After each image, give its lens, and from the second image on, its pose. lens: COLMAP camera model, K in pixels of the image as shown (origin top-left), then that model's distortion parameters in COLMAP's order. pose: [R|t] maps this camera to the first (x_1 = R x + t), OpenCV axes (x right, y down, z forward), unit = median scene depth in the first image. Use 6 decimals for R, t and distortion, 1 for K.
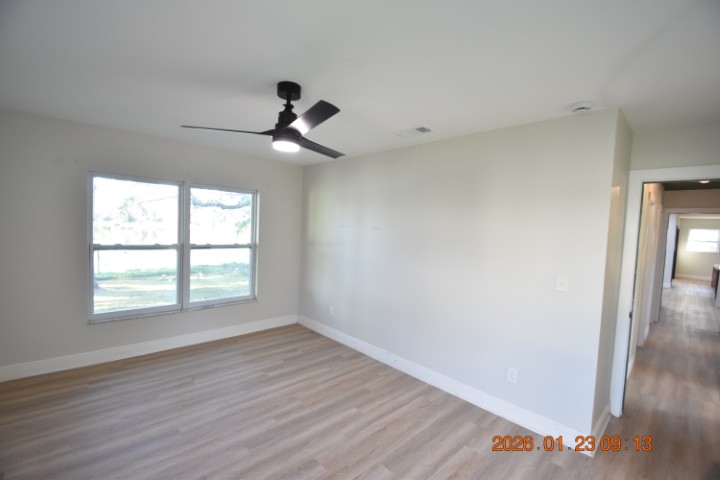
lens RADIAL K [[313.2, 0, 359.1], [0, 313.2, 240.8], [0, 0, 1]] dist [0.024465, -0.023547]
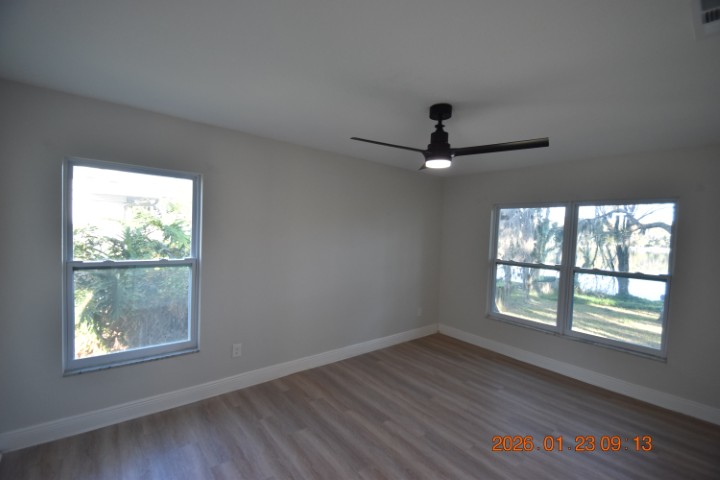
lens RADIAL K [[313.2, 0, 359.1], [0, 313.2, 240.8], [0, 0, 1]] dist [0.024465, -0.023547]
pose [[-0.081092, -0.023774, -0.996423, 0.681134], [-0.087607, 0.996016, -0.016635, 0.009228], [0.992849, 0.085944, -0.082851, 0.683723]]
